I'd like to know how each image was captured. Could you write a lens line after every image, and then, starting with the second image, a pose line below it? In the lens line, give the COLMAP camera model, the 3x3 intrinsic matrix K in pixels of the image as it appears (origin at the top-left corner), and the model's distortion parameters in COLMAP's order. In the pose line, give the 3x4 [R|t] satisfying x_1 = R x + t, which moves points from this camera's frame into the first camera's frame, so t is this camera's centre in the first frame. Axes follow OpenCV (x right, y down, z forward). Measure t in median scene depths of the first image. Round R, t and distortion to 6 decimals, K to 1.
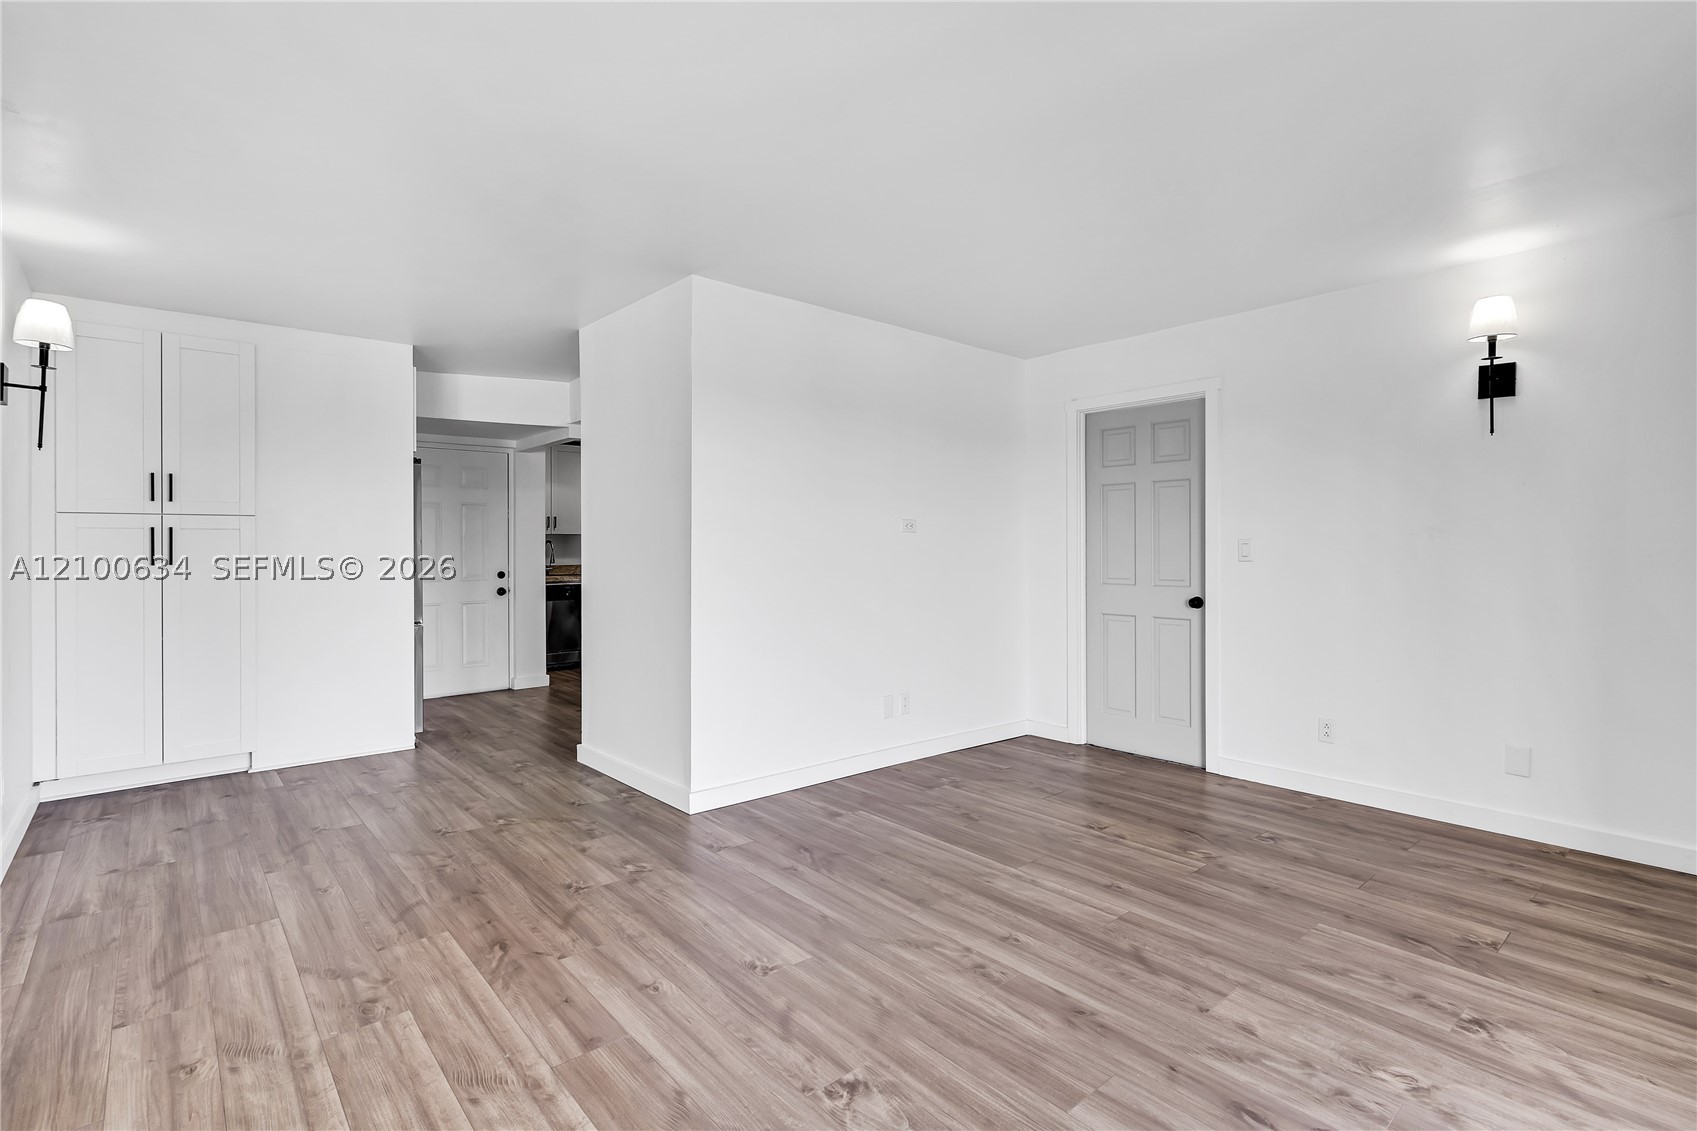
lens RADIAL K [[799.0, 0, 844.6], [0, 799.0, 546.7], [0, 0, 1]] dist [-0.000207, 0.000373]
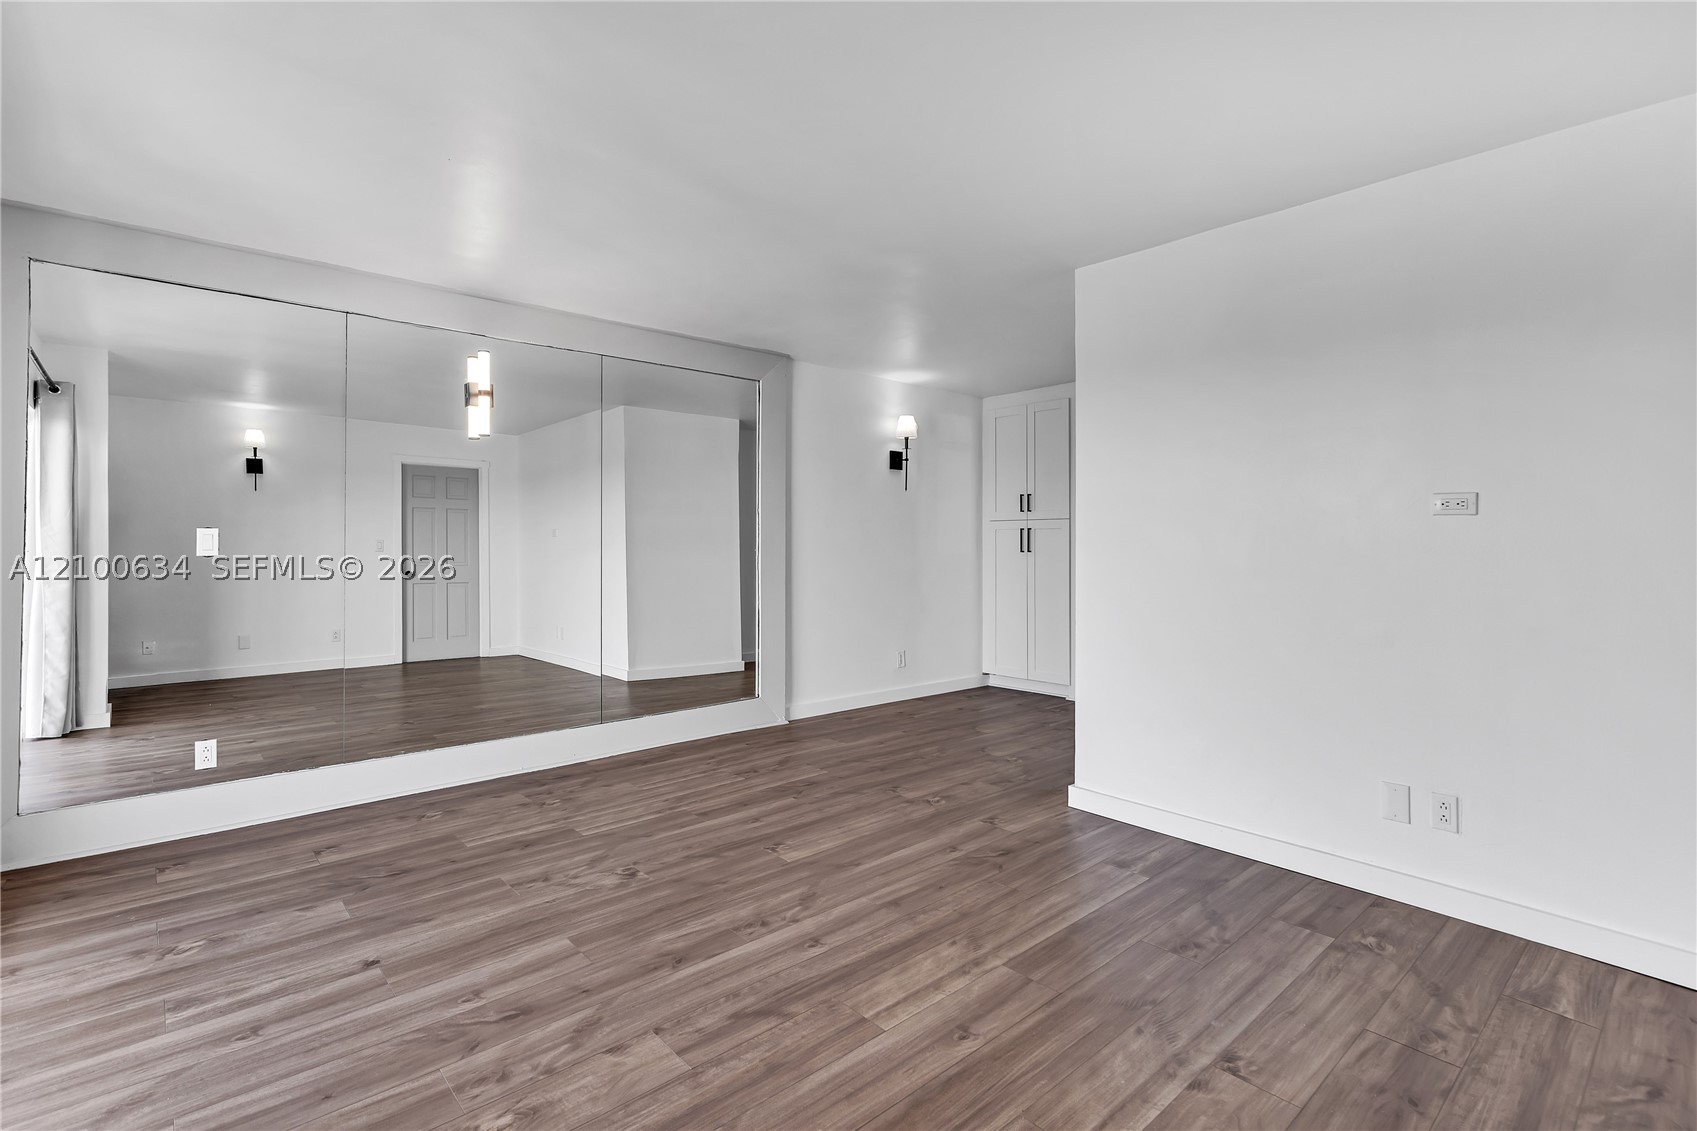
lens RADIAL K [[799.0, 0, 844.6], [0, 799.0, 546.7], [0, 0, 1]] dist [-0.000207, 0.000373]
pose [[0.011553, 0.006926, -0.999909, 1.169412], [0.000903, 0.999976, 0.006937, -0.000355], [0.999933, -0.000984, 0.011546, 1.015157]]
